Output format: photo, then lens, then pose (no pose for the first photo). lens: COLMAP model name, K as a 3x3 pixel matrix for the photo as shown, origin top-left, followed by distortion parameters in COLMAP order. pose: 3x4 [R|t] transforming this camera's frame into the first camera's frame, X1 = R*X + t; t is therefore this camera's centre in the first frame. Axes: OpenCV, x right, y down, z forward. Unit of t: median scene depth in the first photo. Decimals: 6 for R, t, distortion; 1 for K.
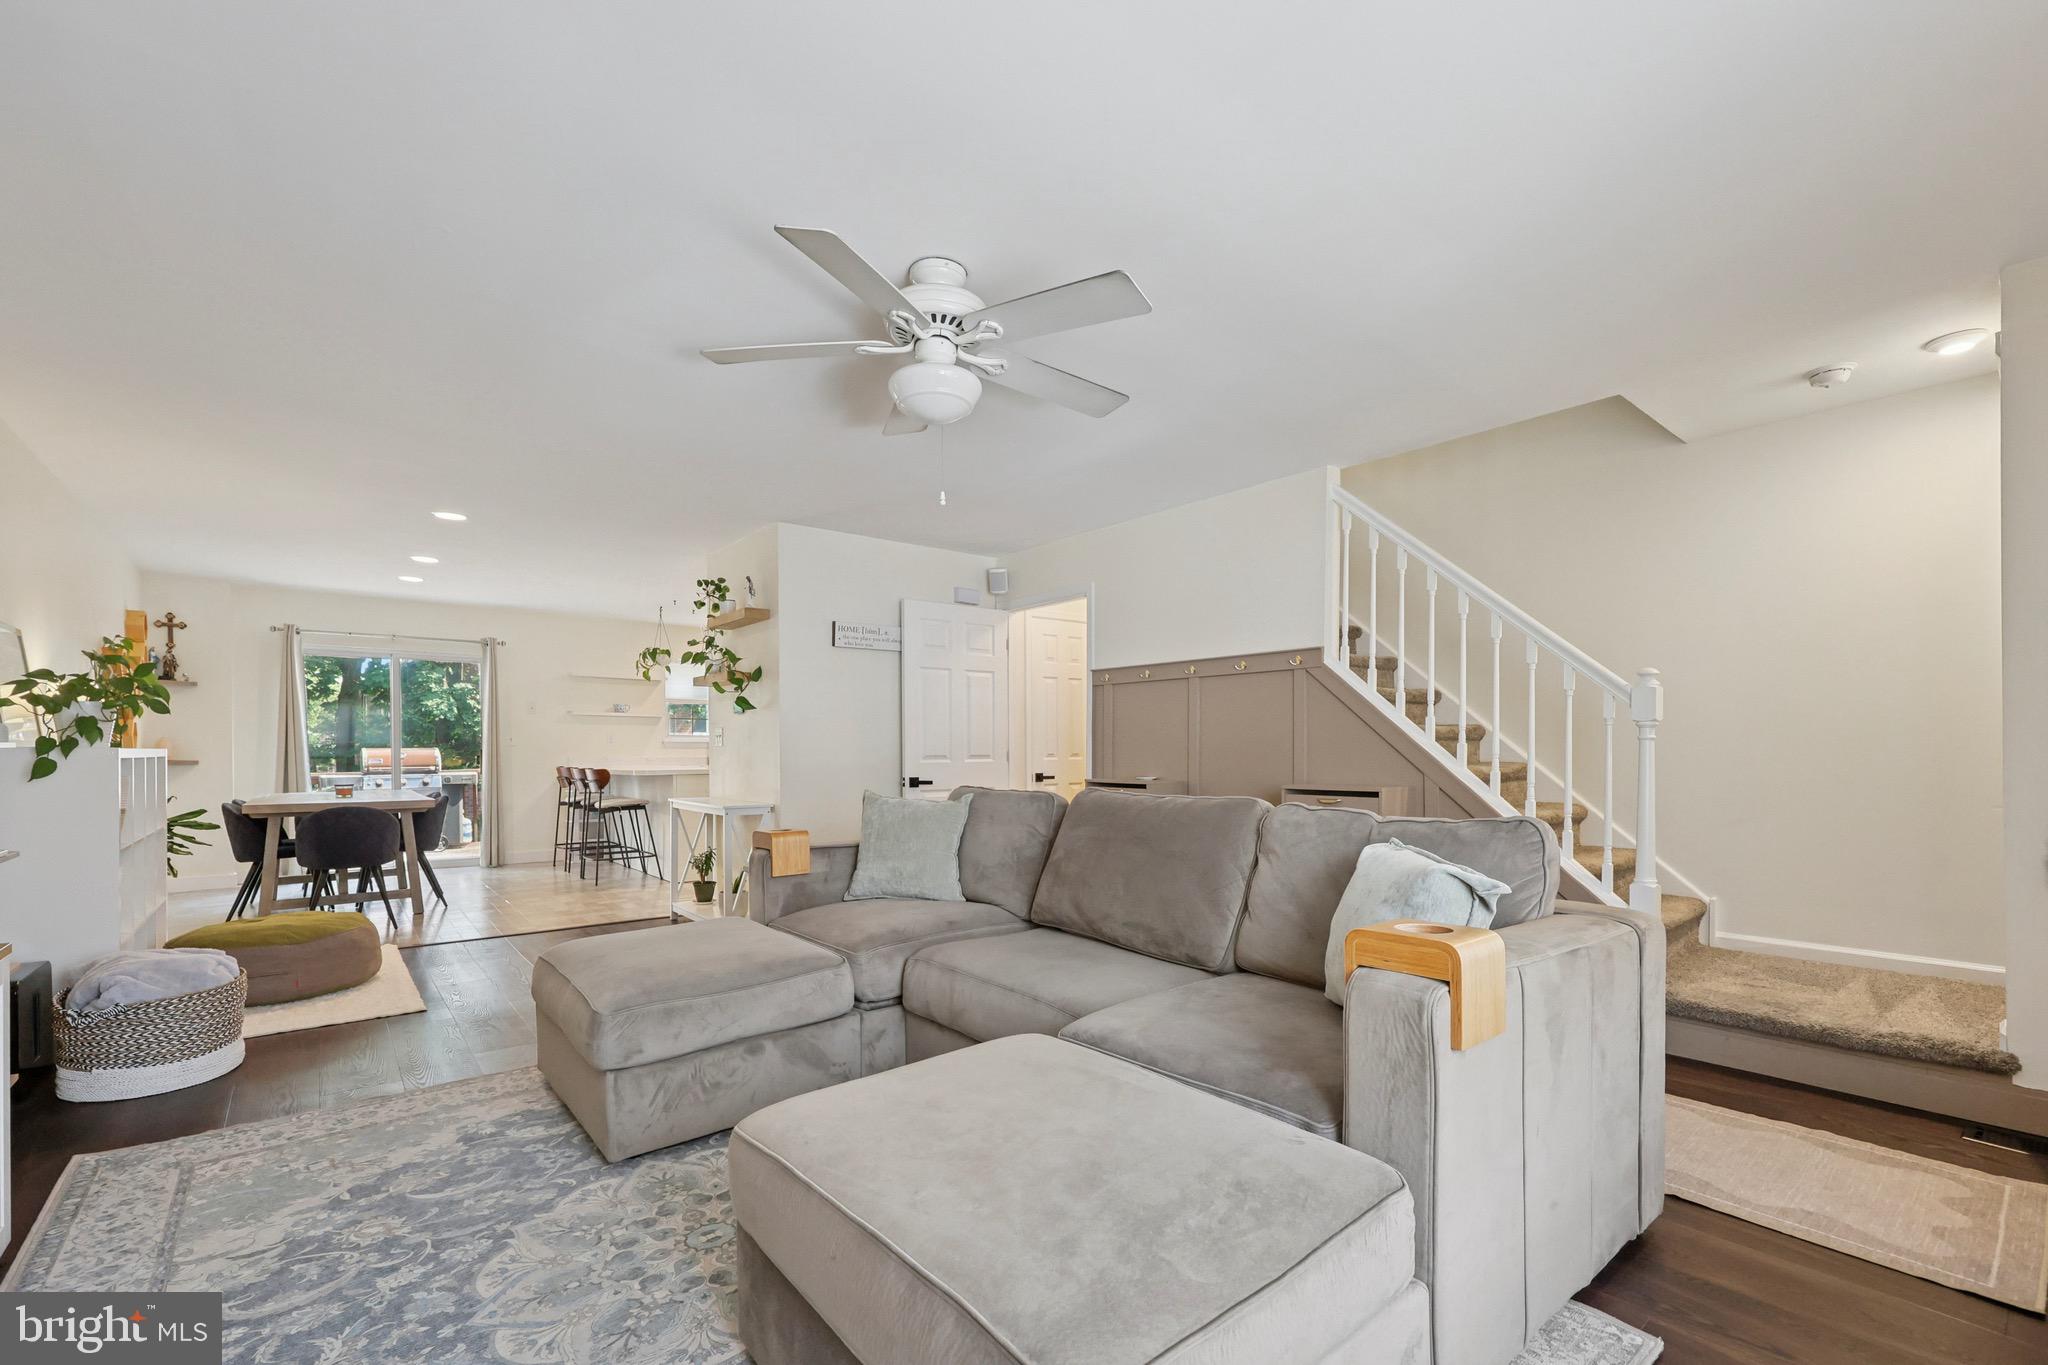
lens RADIAL K [[879.8, 0, 1020.2], [0, 879.8, 764.2], [0, 0, 1]] dist [-0.001630, -0.000252]
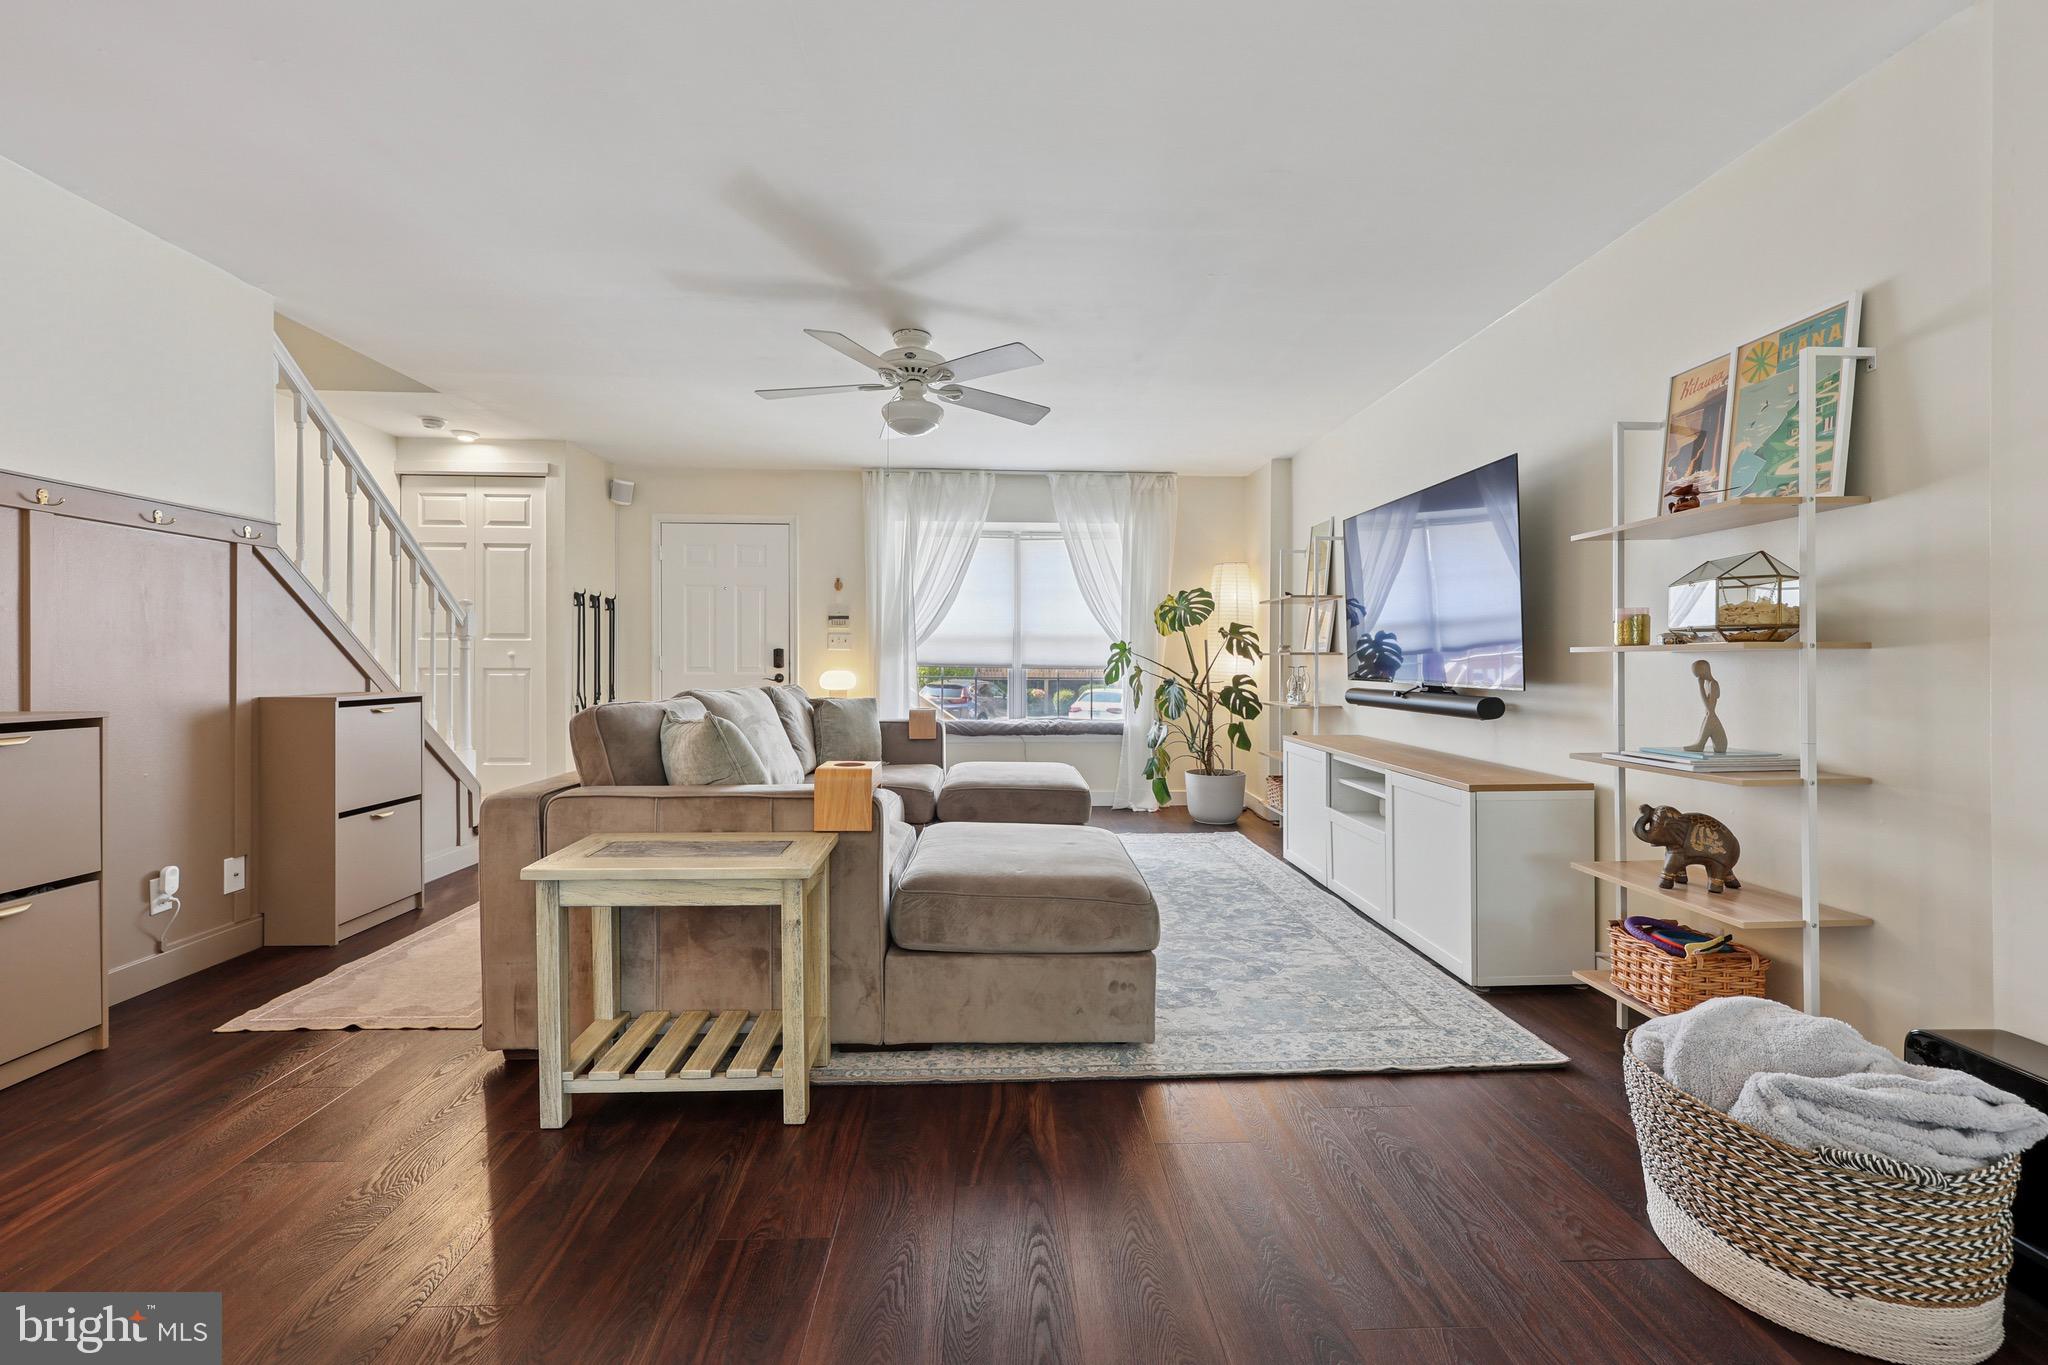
lens RADIAL K [[836.4, 0, 1026.5], [0, 836.4, 664.1], [0, 0, 1]] dist [-0.000132, 0.000084]
pose [[-0.799970, -0.005746, 0.600012, -0.505965], [0.004680, 0.999864, 0.015815, -0.009345], [-0.600021, 0.015459, -0.799835, 0.931073]]
